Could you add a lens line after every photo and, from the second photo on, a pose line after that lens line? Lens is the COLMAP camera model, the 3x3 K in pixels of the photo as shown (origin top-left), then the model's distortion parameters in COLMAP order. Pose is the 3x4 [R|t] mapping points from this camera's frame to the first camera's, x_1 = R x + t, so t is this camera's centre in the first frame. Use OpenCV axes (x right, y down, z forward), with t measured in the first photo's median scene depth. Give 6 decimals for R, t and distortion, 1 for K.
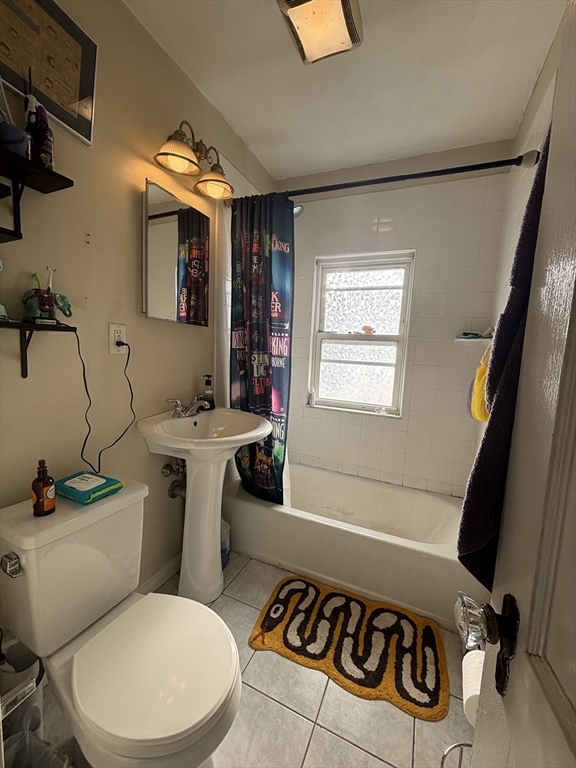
lens RADIAL K [[306.3, 0, 289.2], [0, 306.3, 384.1], [0, 0, 1]] dist [-0.001479, 0.001376]
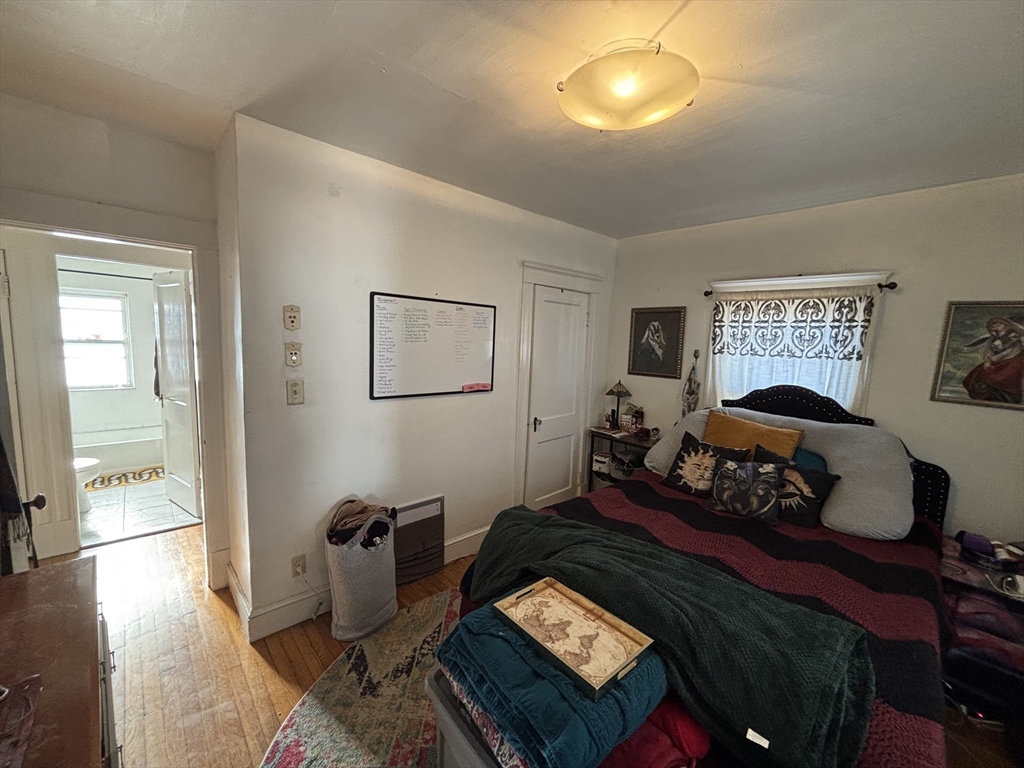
lens RADIAL K [[408.4, 0, 514.3], [0, 408.4, 381.8], [0, 0, 1]] dist [-0.001479, 0.001376]
pose [[0.392516, -0.136872, 0.909504, -1.284844], [0.081065, 0.990165, 0.114026, -0.023021], [-0.916166, 0.028972, 0.399751, -2.736002]]
